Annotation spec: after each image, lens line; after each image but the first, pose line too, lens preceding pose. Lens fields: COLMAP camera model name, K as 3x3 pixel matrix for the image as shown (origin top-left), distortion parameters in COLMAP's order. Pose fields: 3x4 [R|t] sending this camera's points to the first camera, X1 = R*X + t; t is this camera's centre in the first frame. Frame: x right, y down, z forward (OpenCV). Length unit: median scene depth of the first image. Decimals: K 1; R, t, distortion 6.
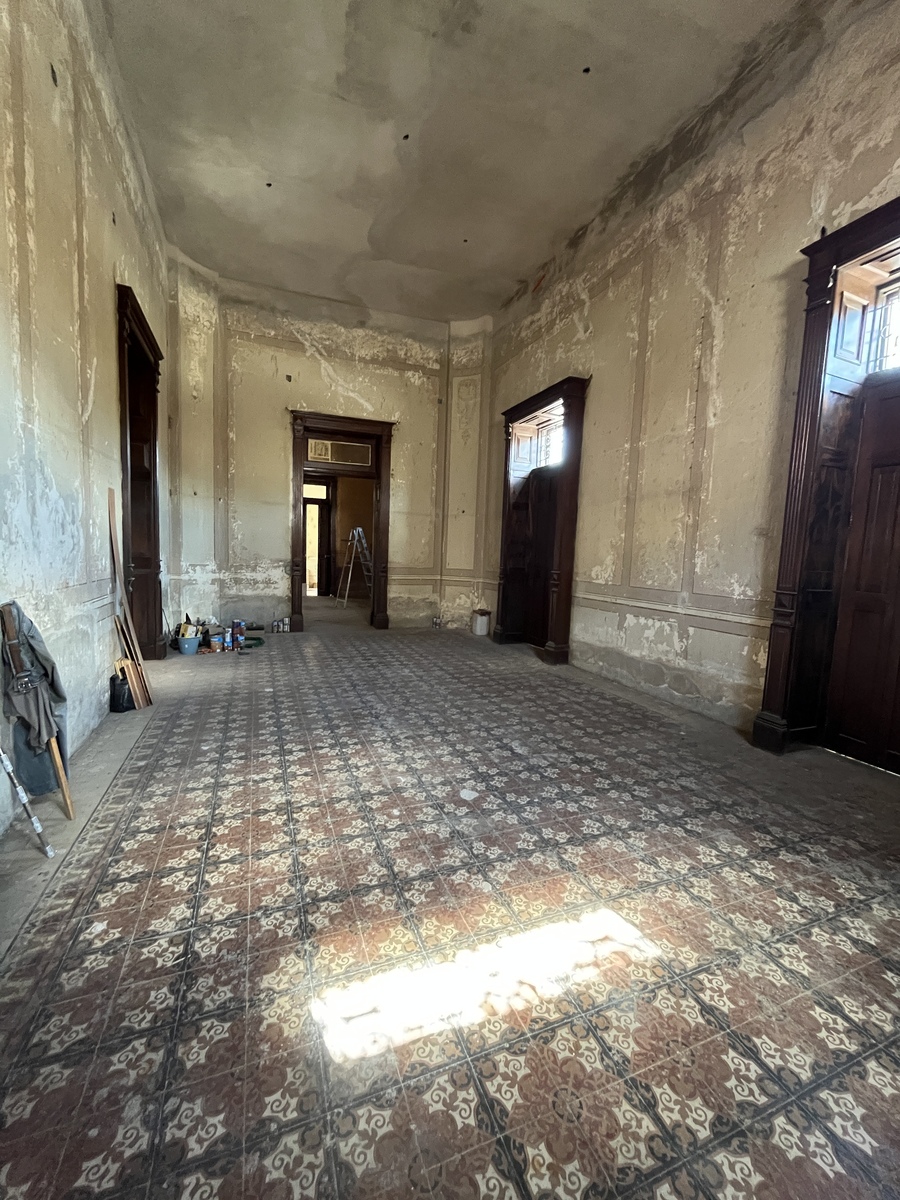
lens RADIAL K [[486.1, 0, 450.1], [0, 486.1, 596.3], [0, 0, 1]] dist [-0.001704, -0.000883]
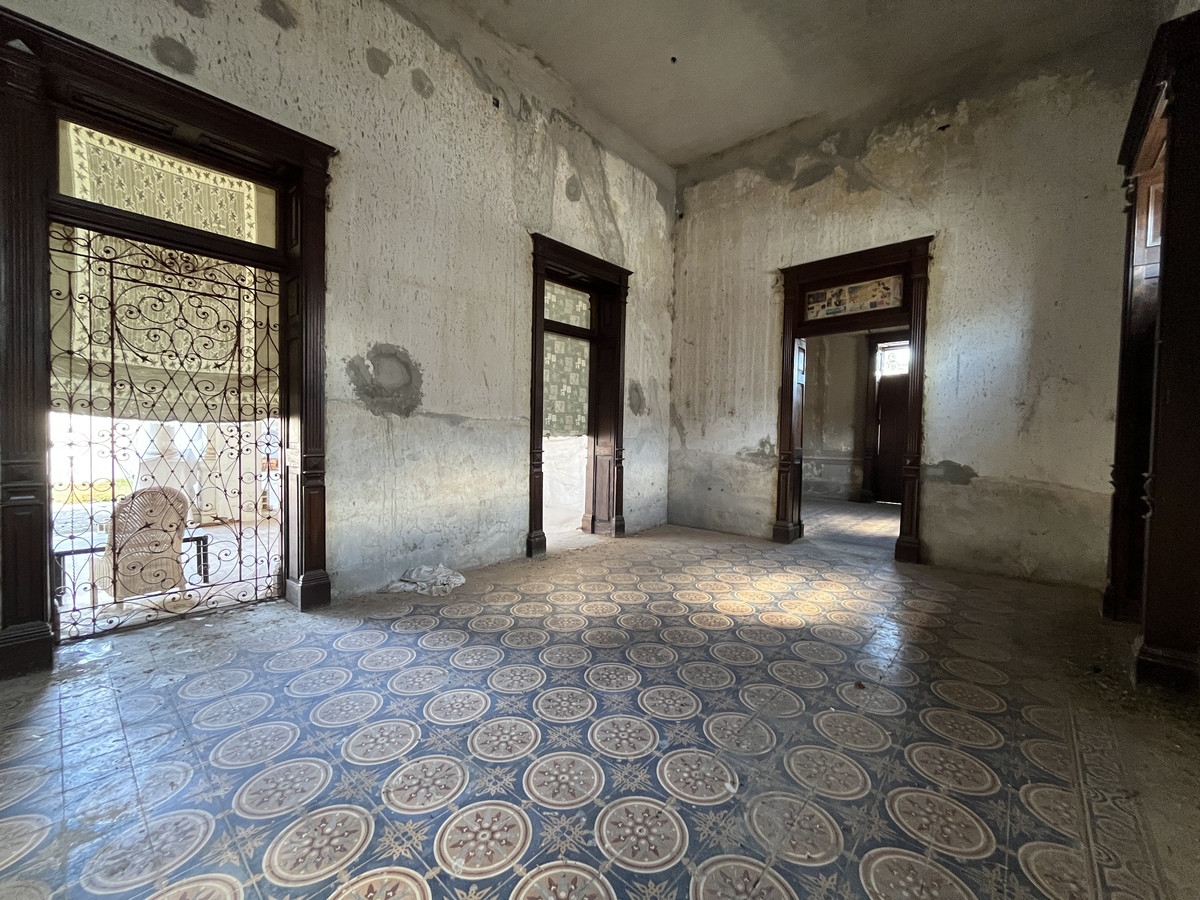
lens RADIAL K [[486.1, 0, 596.9], [0, 486.1, 452.0], [0, 0, 1]] dist [-0.001704, -0.000883]
pose [[0.895664, -0.035491, 0.443313, -1.784160], [0.056278, 0.997842, -0.033818, 0.023193], [-0.441156, 0.055238, 0.895729, -0.773998]]
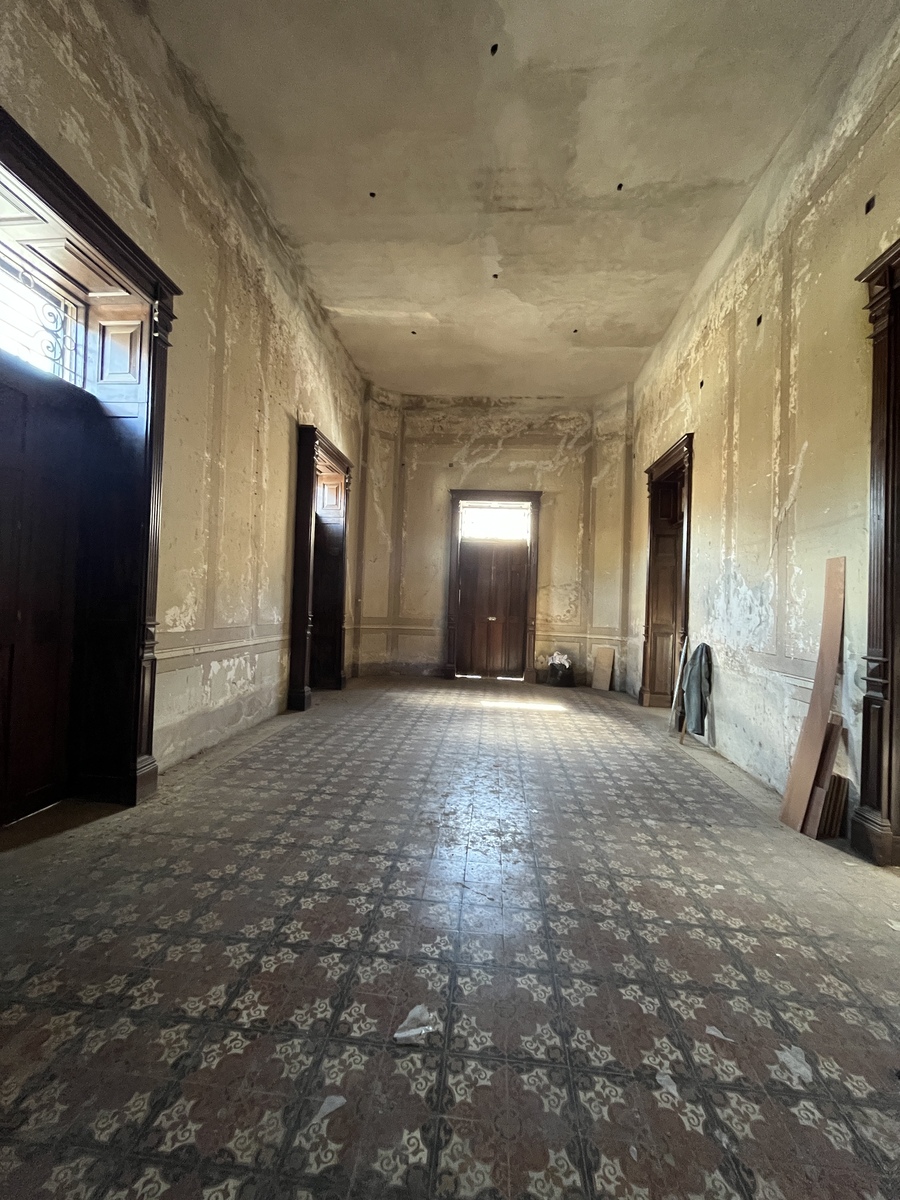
lens RADIAL K [[486.1, 0, 451.3], [0, 486.1, 594.5], [0, 0, 1]] dist [-0.001704, -0.000883]
pose [[-0.891277, -0.059642, 0.449521, -0.481972], [-0.029460, 0.996834, 0.073847, -0.198755], [-0.452502, 0.052576, -0.890212, 2.012350]]
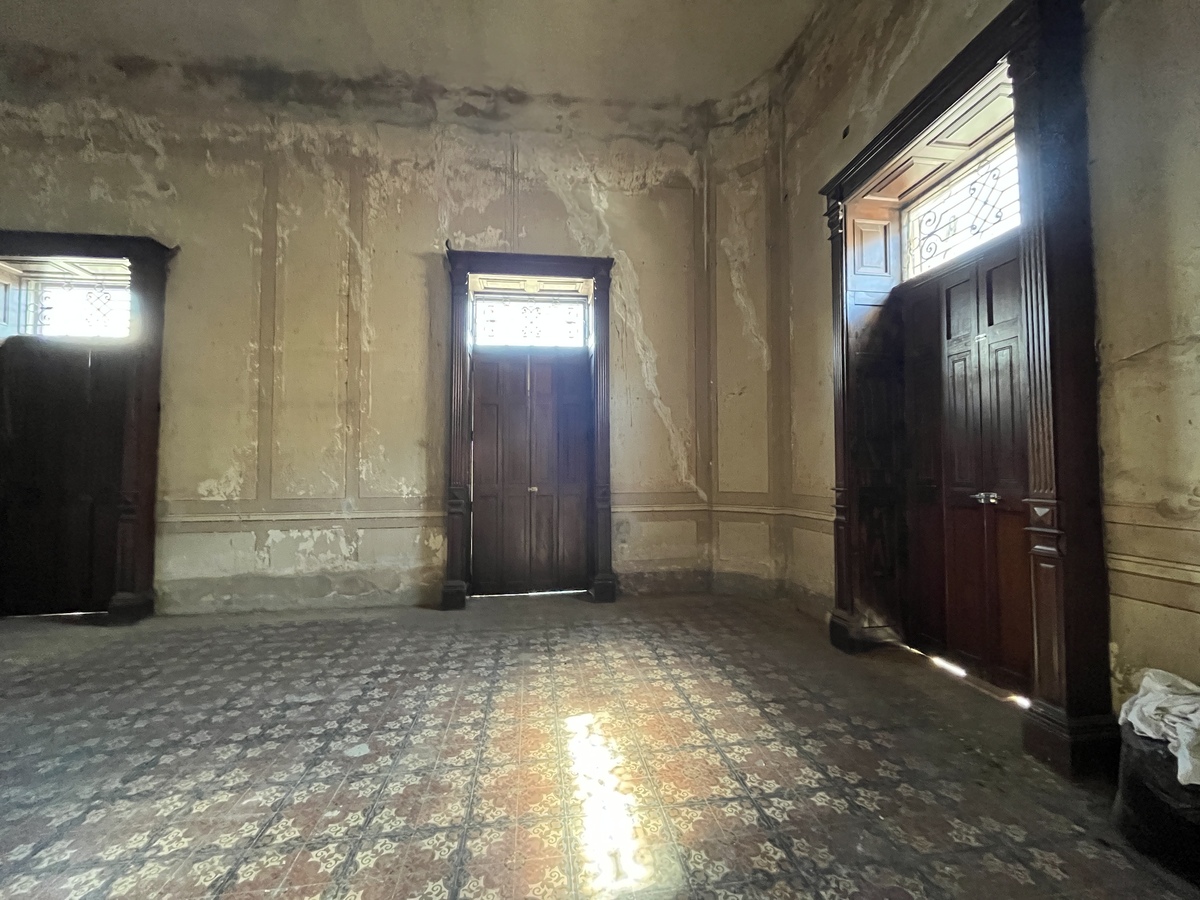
lens RADIAL K [[486.1, 0, 597.1], [0, 486.1, 449.1], [0, 0, 1]] dist [-0.001704, -0.000883]
pose [[0.241028, 0.006147, 0.970499, -0.470679], [0.104113, 0.994046, -0.032154, -0.027651], [-0.964918, 0.108791, 0.238953, 0.238406]]
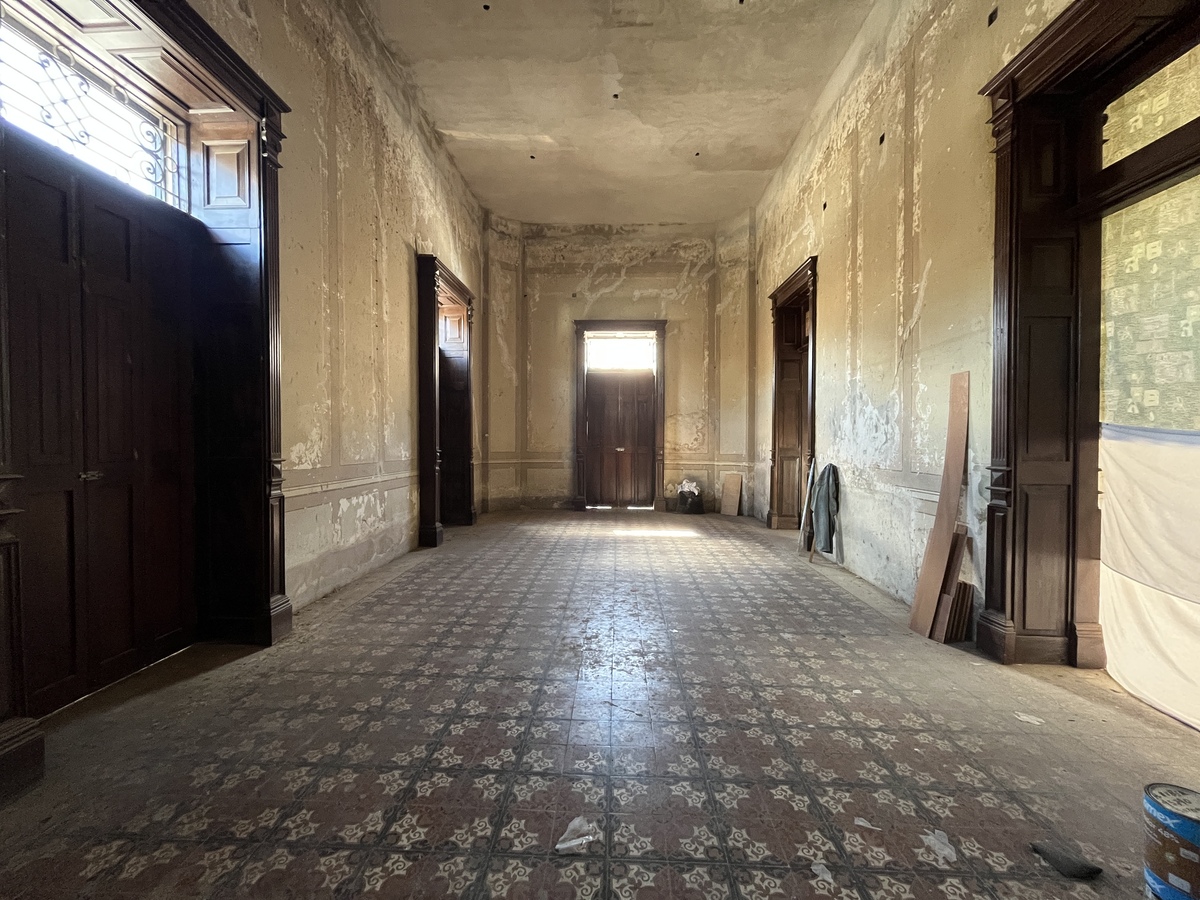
lens RADIAL K [[486.1, 0, 597.3], [0, 486.1, 447.6], [0, 0, 1]] dist [-0.001704, -0.000883]
pose [[-0.912301, -0.045915, 0.406938, -0.463717], [-0.001016, 0.993945, 0.109870, -0.182297], [-0.409519, 0.099821, -0.906824, 2.017129]]
